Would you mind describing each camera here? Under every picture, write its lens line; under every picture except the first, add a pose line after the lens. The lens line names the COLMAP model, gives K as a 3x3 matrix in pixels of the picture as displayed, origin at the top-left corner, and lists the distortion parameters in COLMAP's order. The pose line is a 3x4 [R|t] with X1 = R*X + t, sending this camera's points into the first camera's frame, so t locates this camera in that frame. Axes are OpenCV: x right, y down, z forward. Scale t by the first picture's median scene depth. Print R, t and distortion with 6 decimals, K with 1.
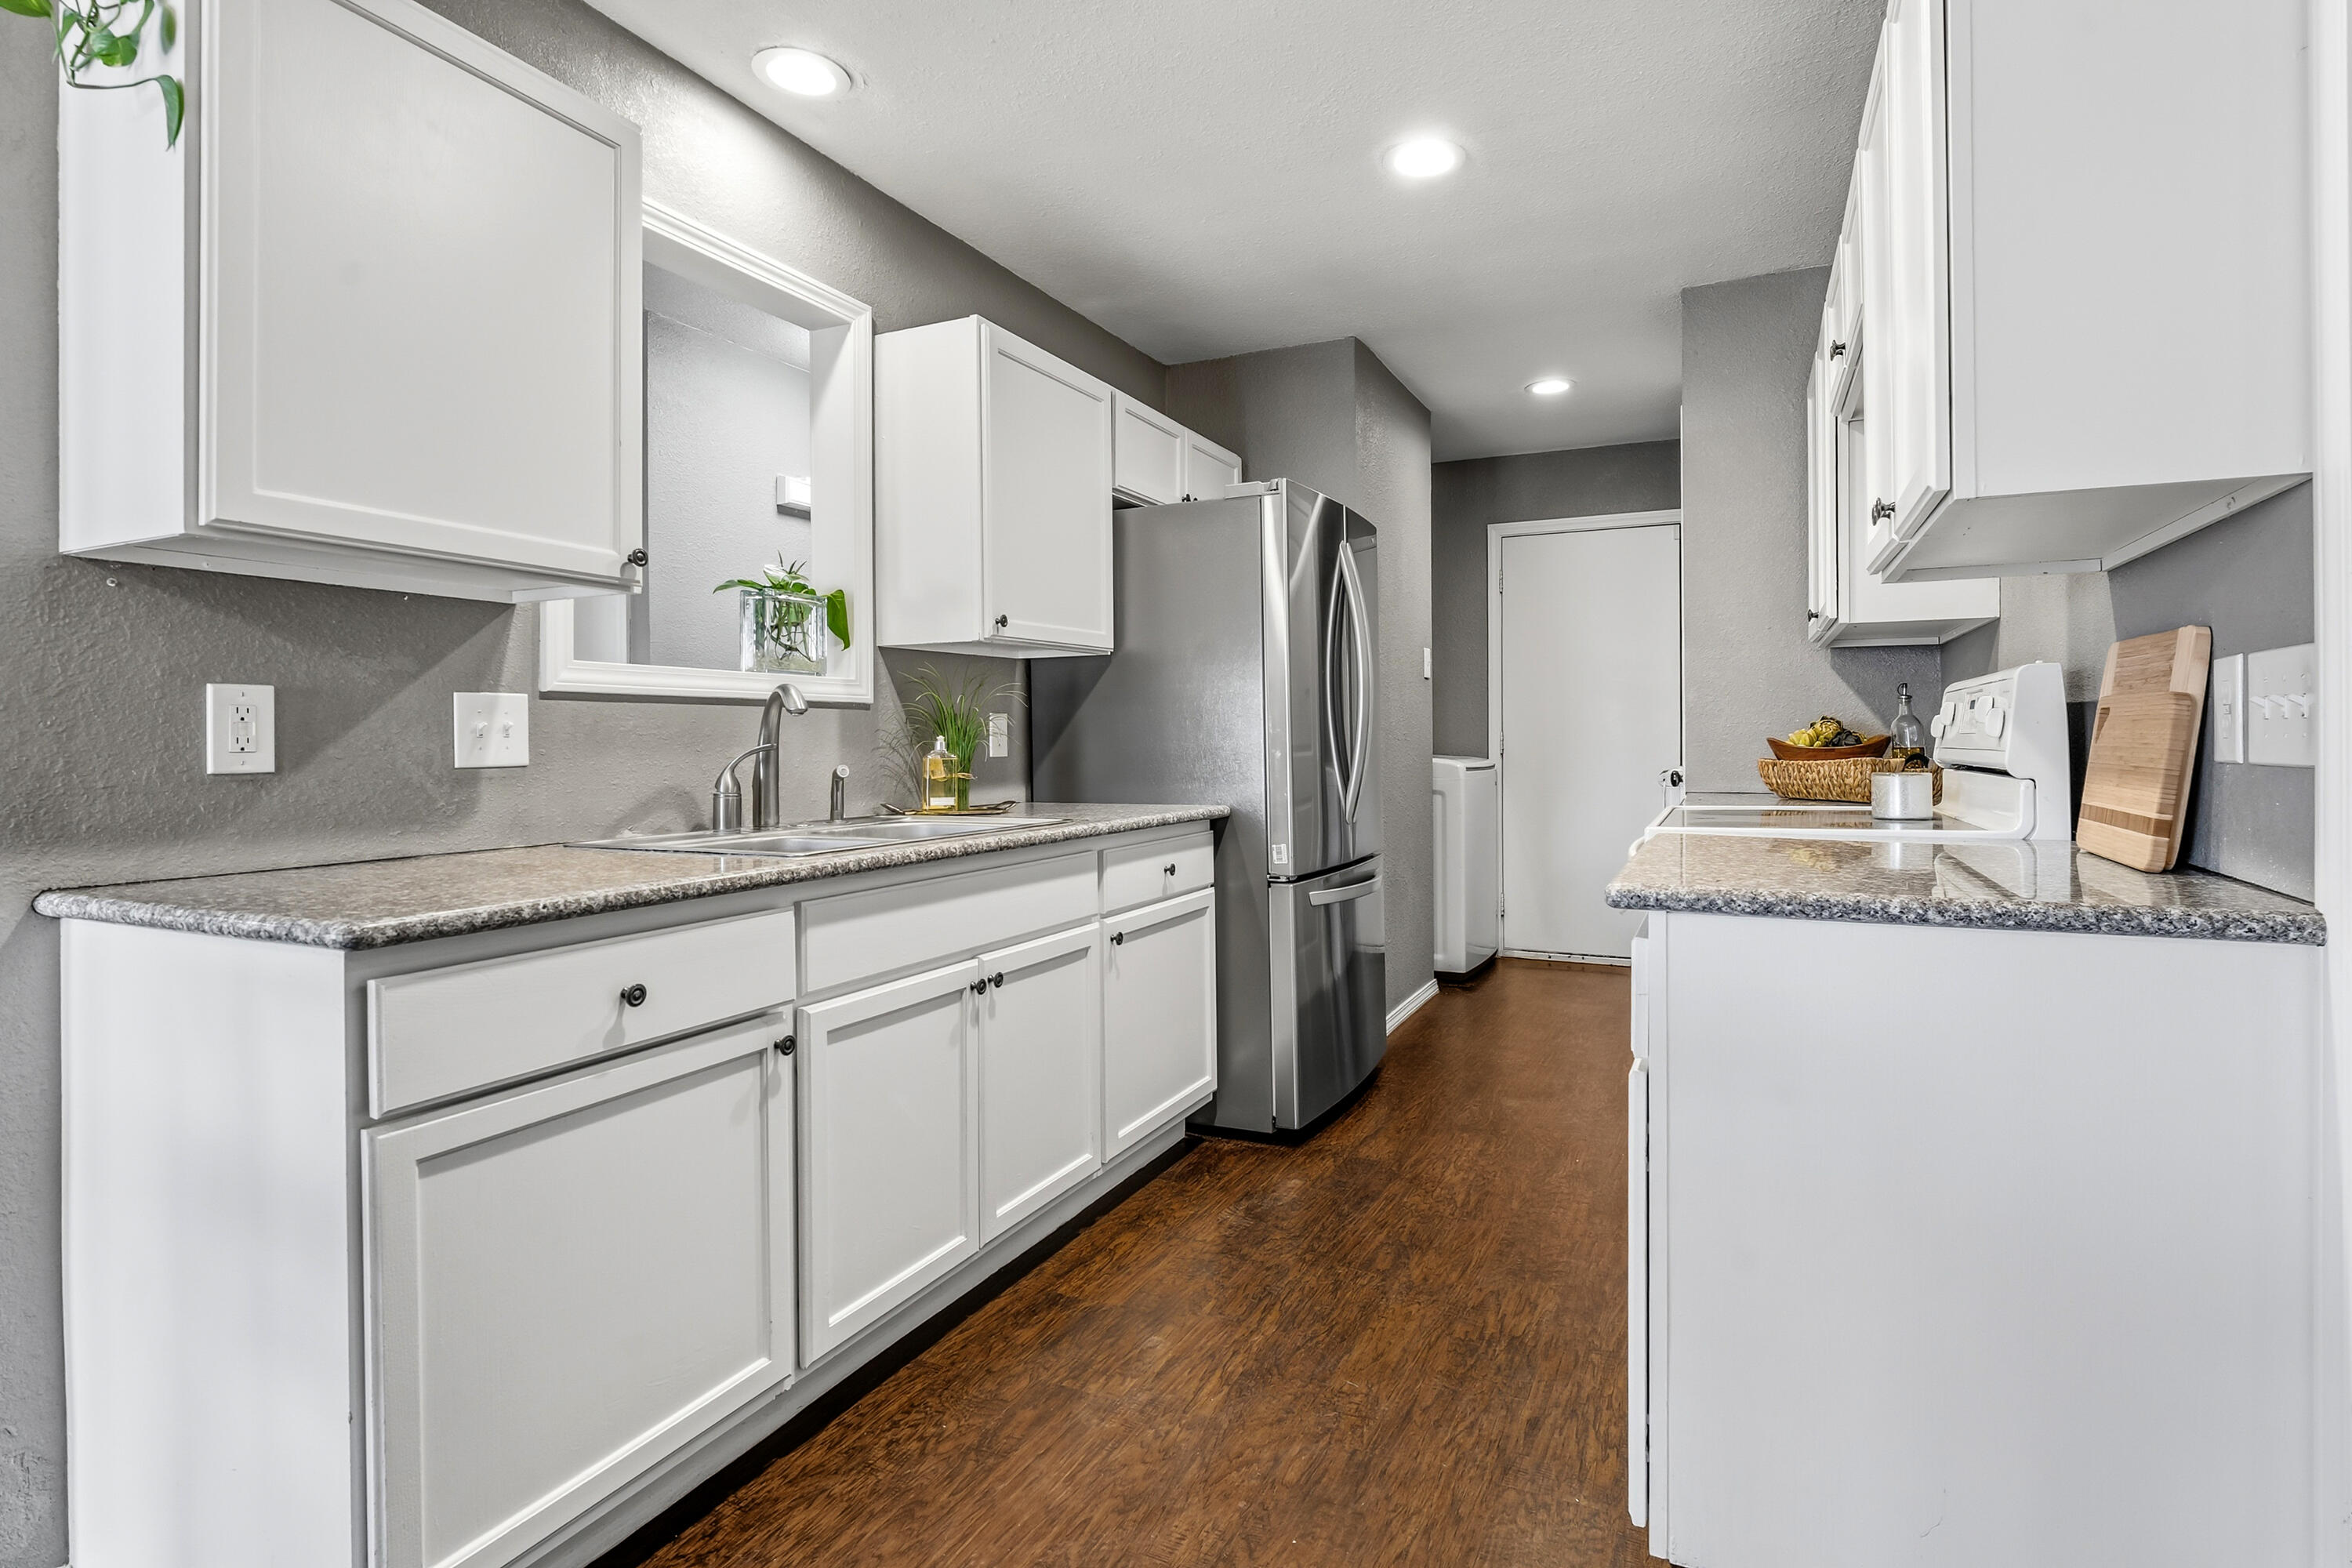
lens RADIAL K [[1132.8, 0, 1172.1], [0, 1132.8, 741.8], [0, 0, 1]] dist [-0.010482, 0.001404]
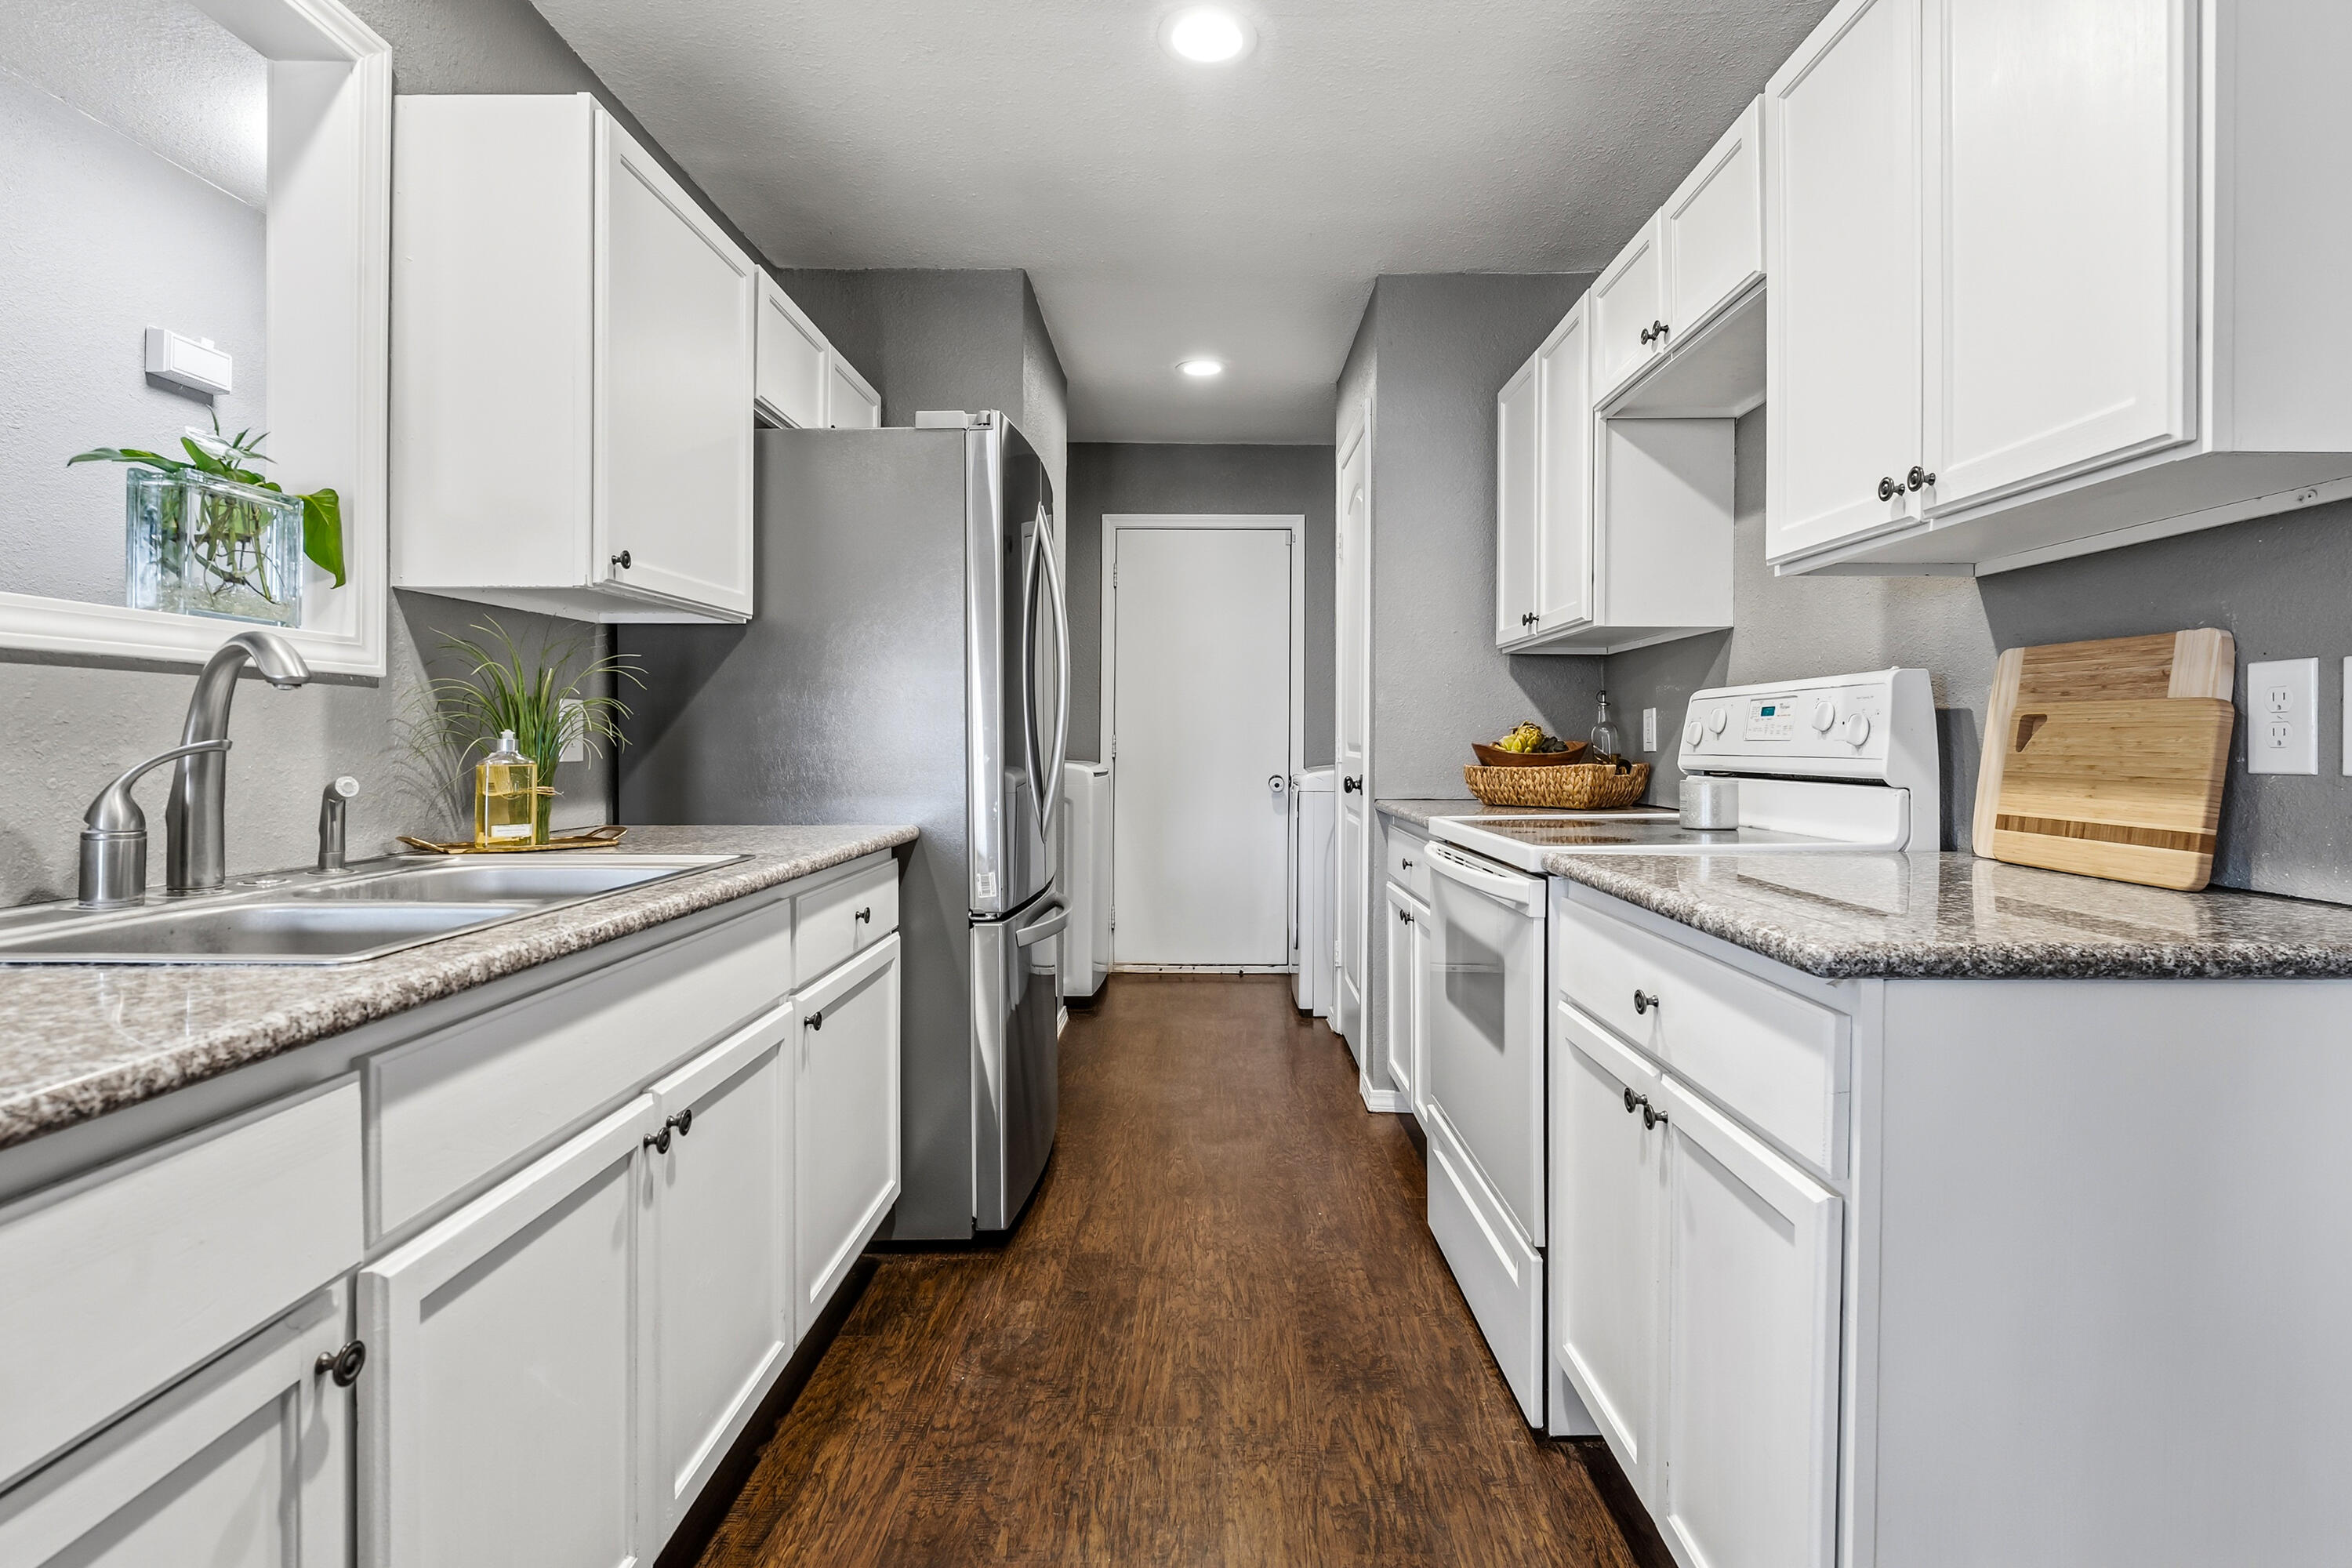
lens RADIAL K [[1132.8, 0, 1172.1], [0, 1132.8, 741.8], [0, 0, 1]] dist [-0.010482, 0.001404]
pose [[0.903103, 0.008276, 0.429344, -0.141972], [-0.007447, 0.999966, -0.003612, 0.000972], [-0.429359, 0.000065, 0.903134, 0.254431]]
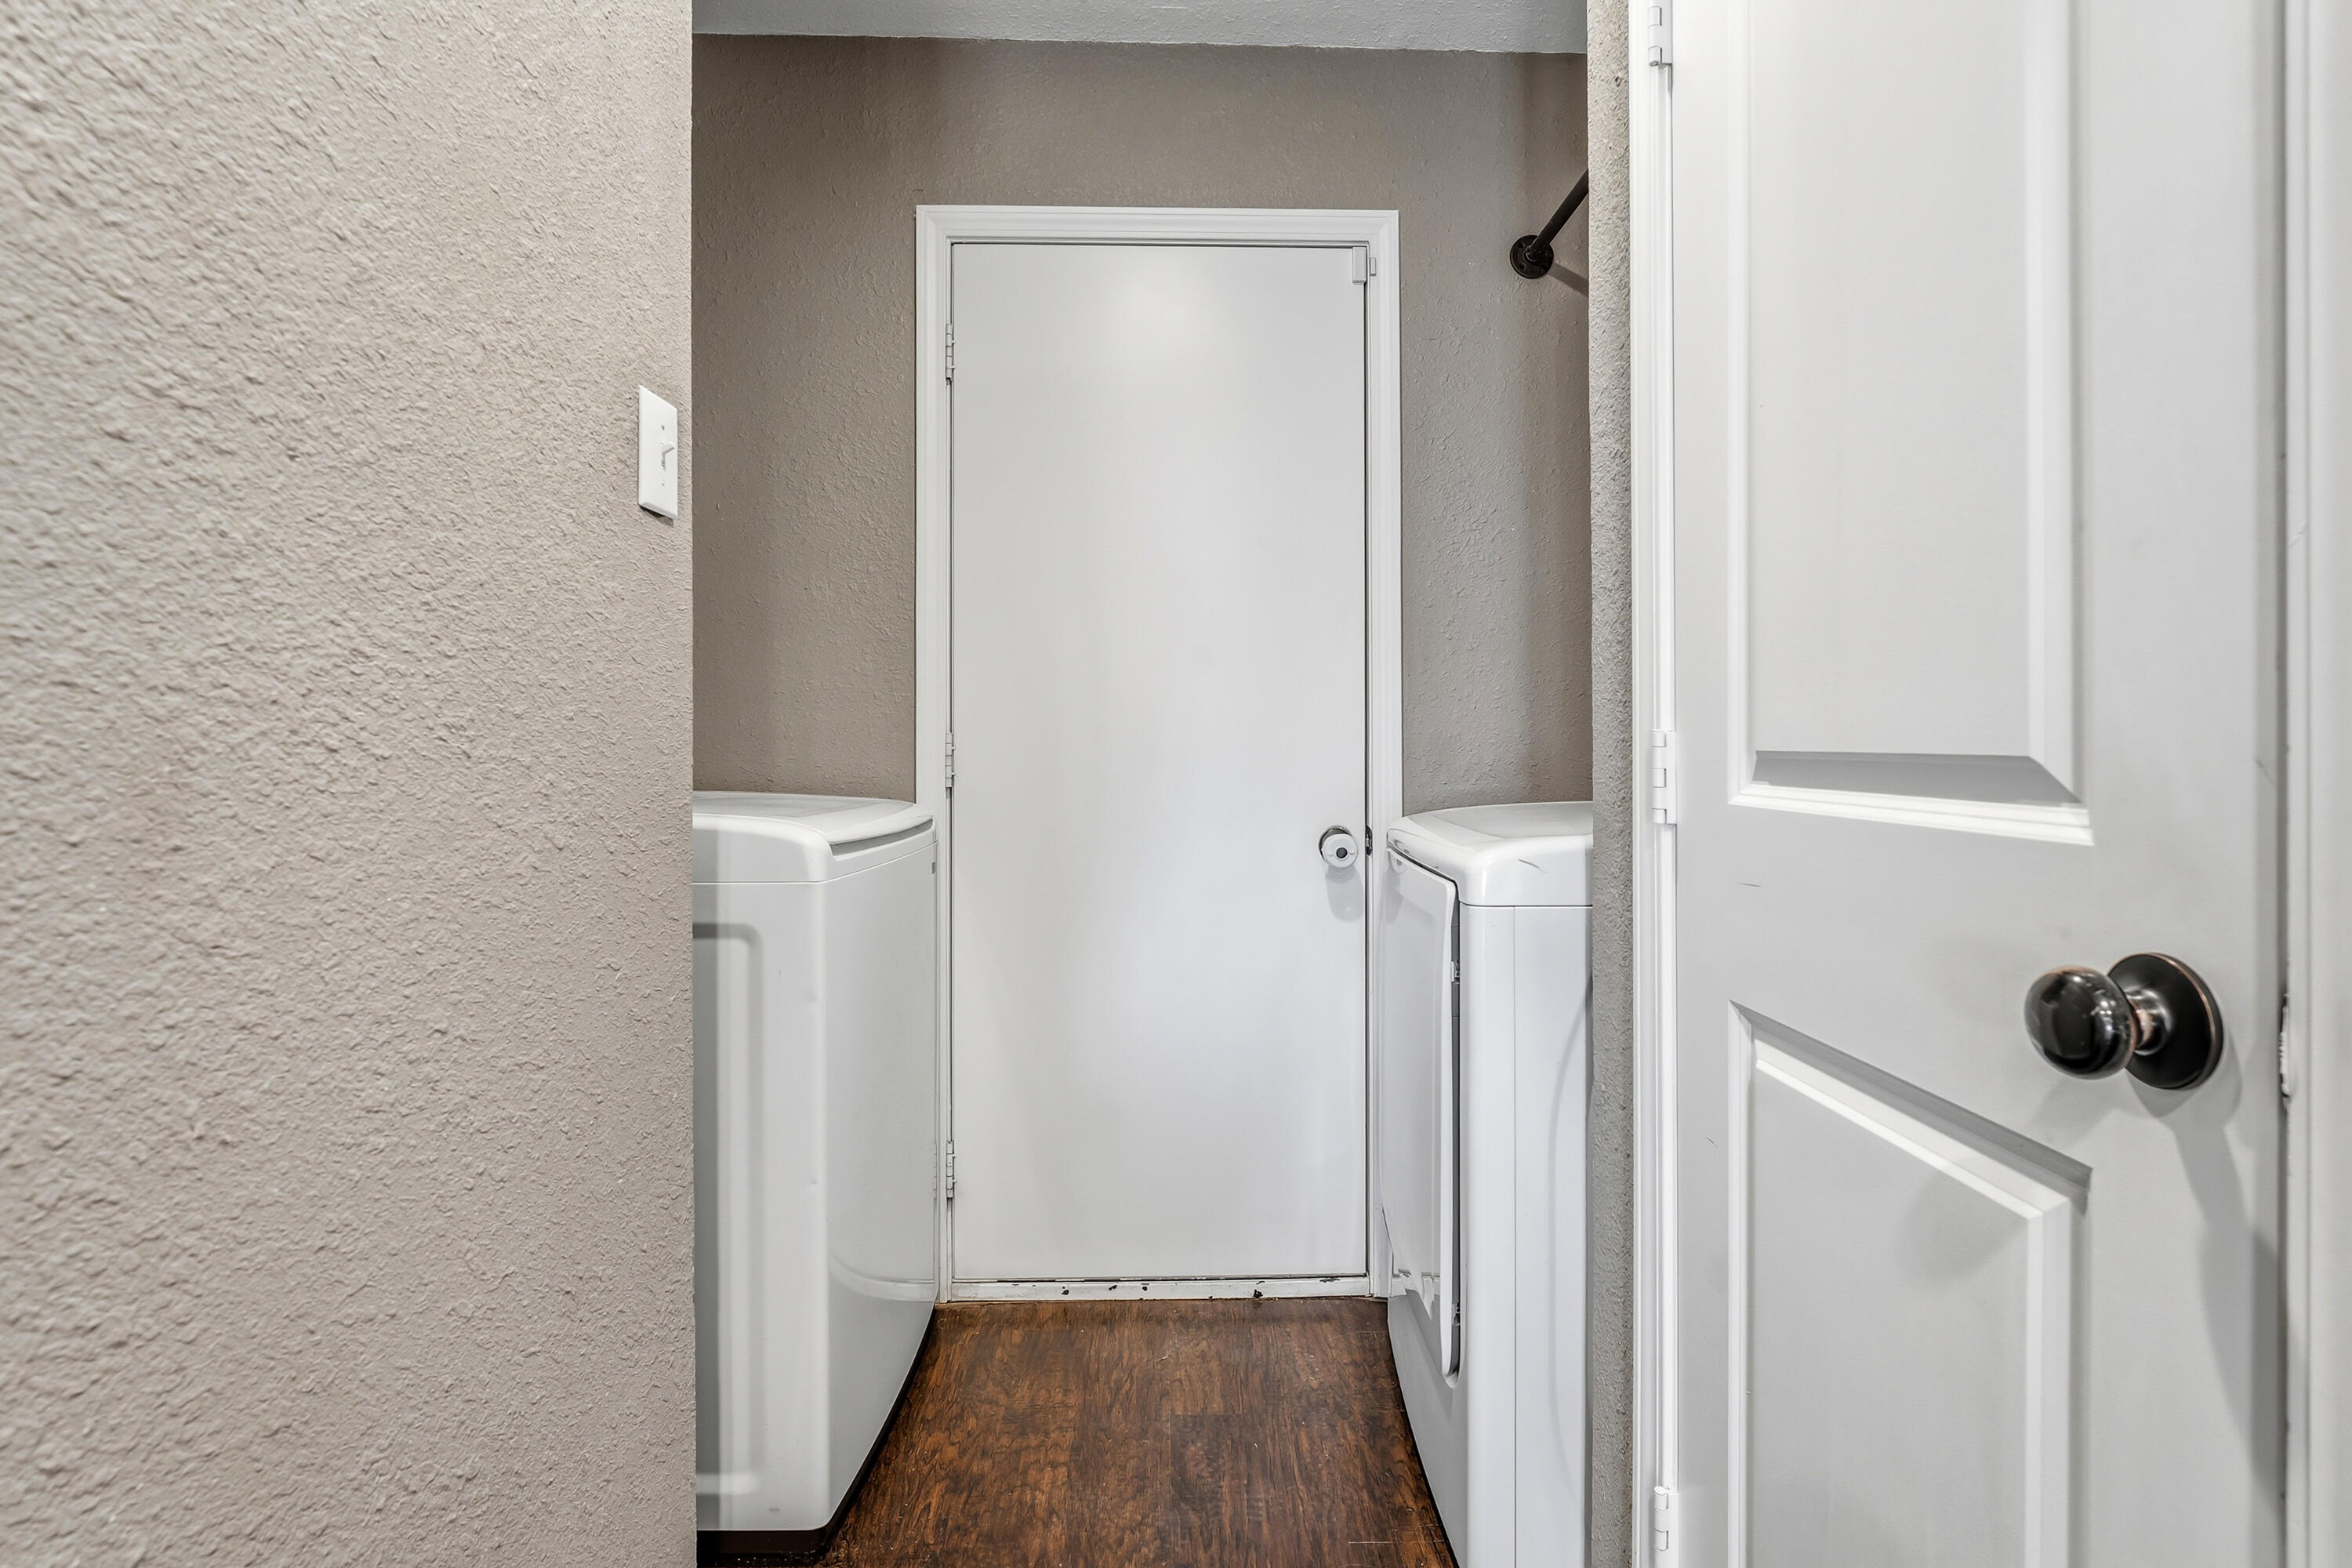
lens RADIAL K [[1132.8, 0, 1172.1], [0, 1132.8, 741.8], [0, 0, 1]] dist [-0.010482, 0.001404]
pose [[0.891551, 0.003041, 0.452910, 0.367399], [-0.000104, 0.999979, -0.006509, -0.005288], [-0.452920, 0.005756, 0.891533, 1.238910]]
